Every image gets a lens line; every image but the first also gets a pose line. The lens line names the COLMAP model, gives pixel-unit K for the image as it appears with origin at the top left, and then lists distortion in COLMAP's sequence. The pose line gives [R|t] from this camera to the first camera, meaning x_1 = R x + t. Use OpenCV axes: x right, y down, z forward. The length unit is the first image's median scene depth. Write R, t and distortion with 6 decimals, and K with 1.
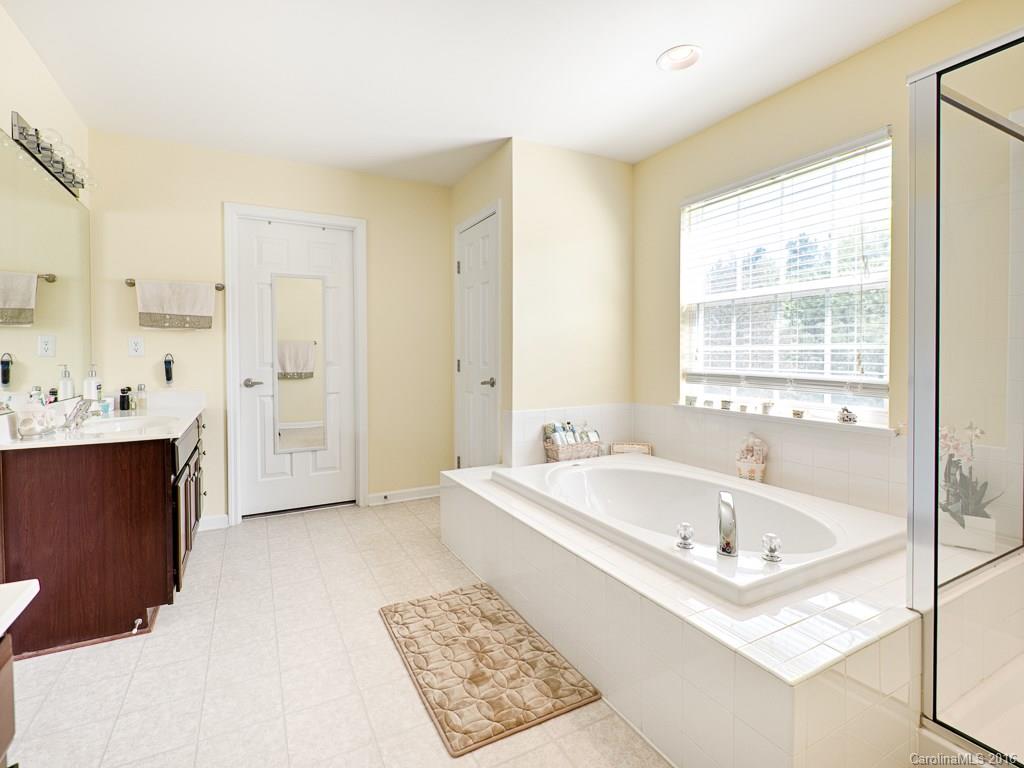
lens RADIAL K [[477.1, 0, 509.1], [0, 477.1, 366.6], [0, 0, 1]] dist [0.002826, -0.000099]
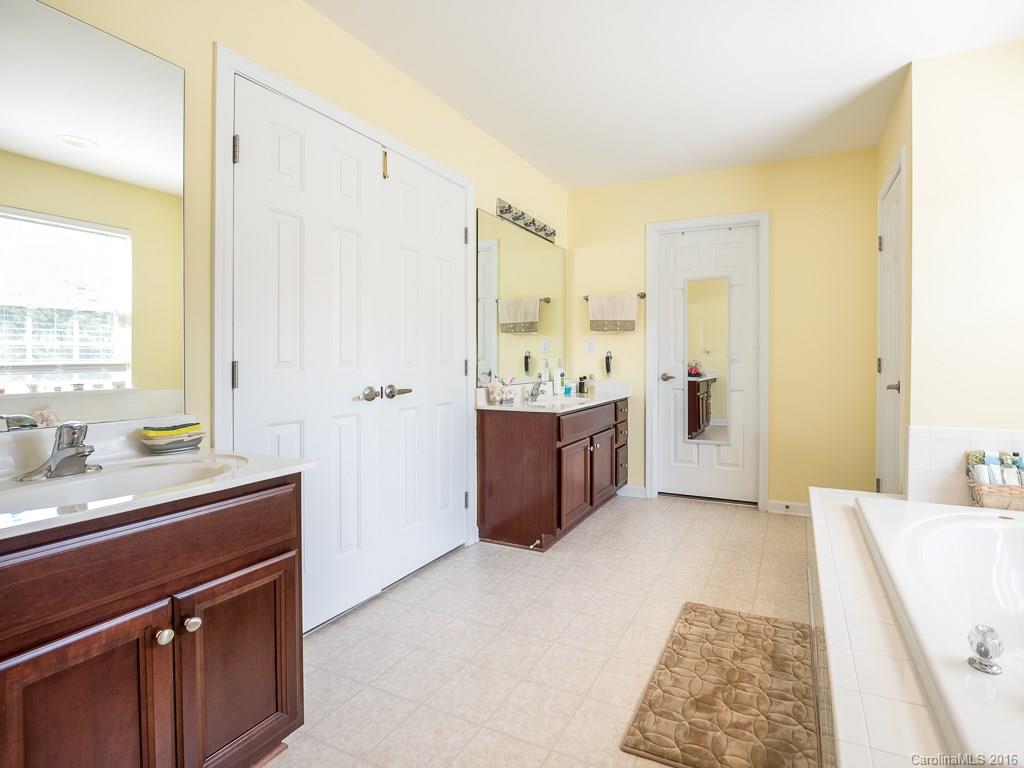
lens RADIAL K [[452.5, 0, 511.4], [0, 452.5, 359.9], [0, 0, 1]] dist [-0.001231, -0.000393]
pose [[0.645860, 0.013809, -0.763331, 0.109448], [-0.021068, 0.999778, 0.000261, 0.002338], [0.763165, 0.015913, 0.646007, 0.049844]]
